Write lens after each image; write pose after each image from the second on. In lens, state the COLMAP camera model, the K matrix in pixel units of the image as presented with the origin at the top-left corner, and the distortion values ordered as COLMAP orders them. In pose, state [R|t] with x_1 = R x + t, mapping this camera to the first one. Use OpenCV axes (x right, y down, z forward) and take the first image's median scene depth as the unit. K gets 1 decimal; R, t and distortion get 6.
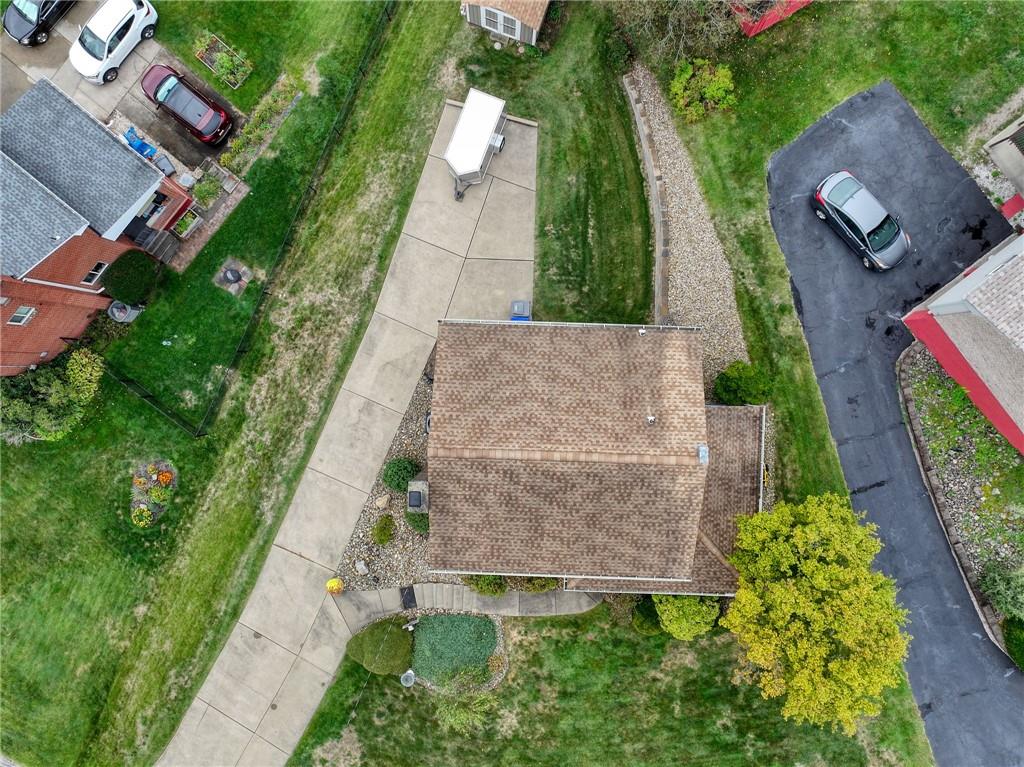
lens RADIAL K [[718.6, 0, 517.3], [0, 718.6, 381.6], [0, 0, 1]] dist [-0.006691, 0.024059]
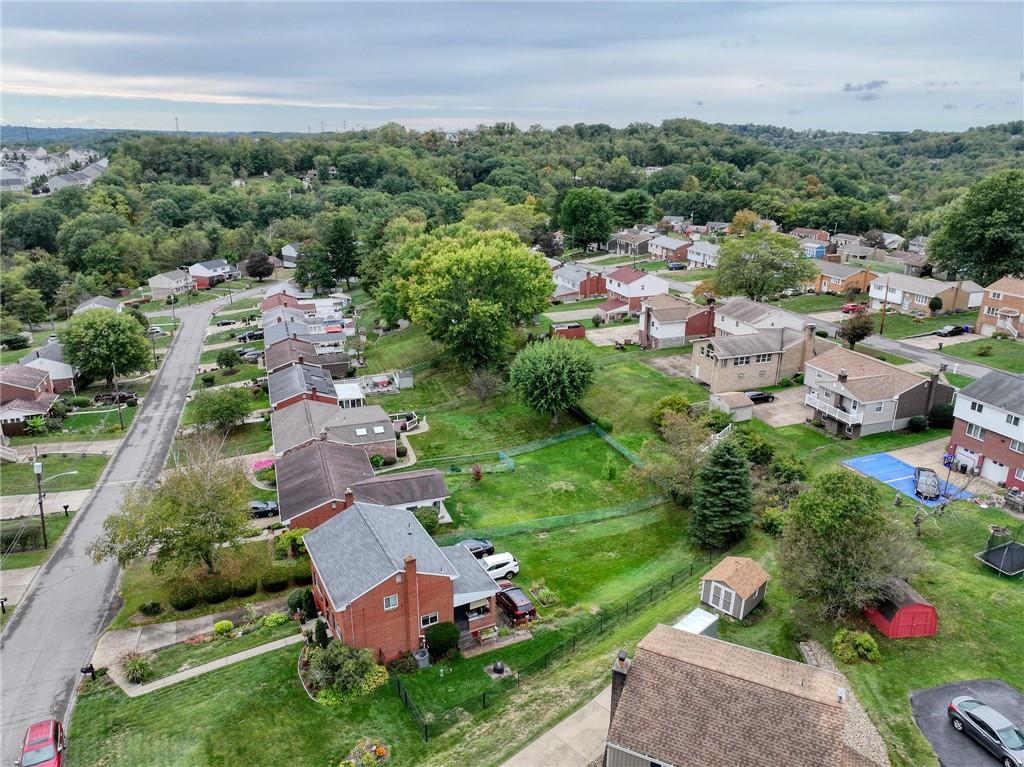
lens RADIAL K [[718.6, 0, 516.3], [0, 718.6, 382.7], [0, 0, 1]] dist [-0.006691, 0.024059]
pose [[0.917369, 0.139270, -0.372878, 0.091295], [-0.397589, 0.276190, -0.875009, 1.013109], [-0.018877, 0.950959, 0.308741, 0.033232]]
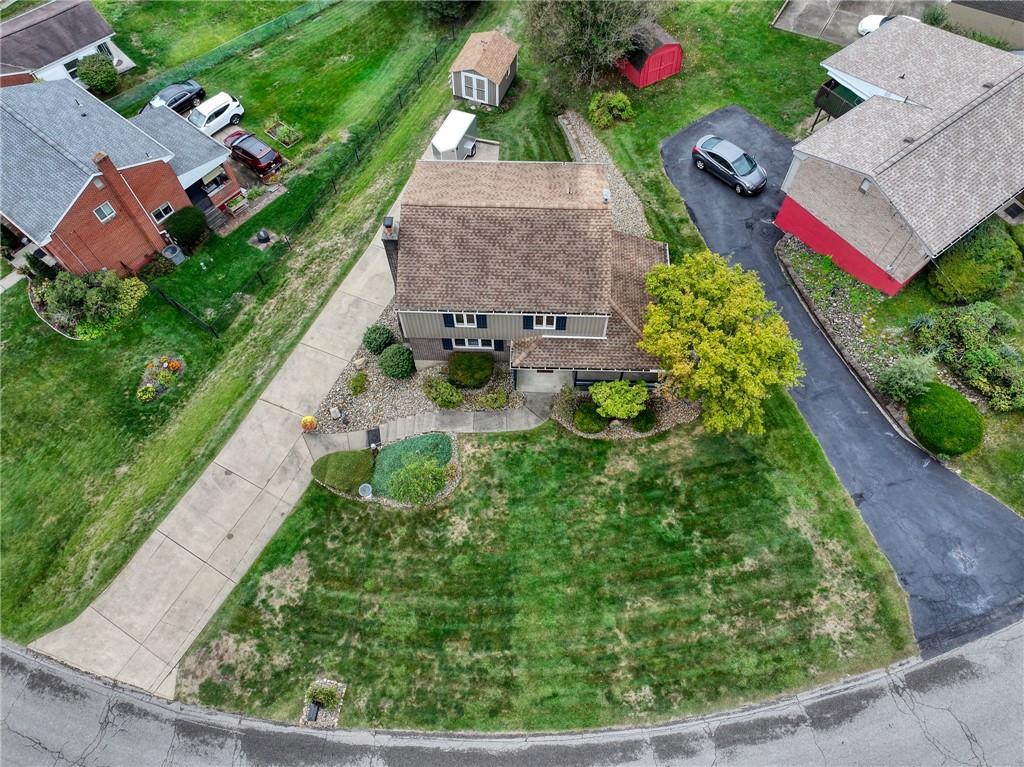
lens RADIAL K [[718.6, 0, 515.9], [0, 718.6, 380.0], [0, 0, 1]] dist [-0.006691, 0.024059]
pose [[0.999989, 0.001728, -0.004439, 0.072017], [-0.003733, 0.863243, -0.504775, 0.802640], [0.002960, 0.504785, 0.863240, 0.012985]]
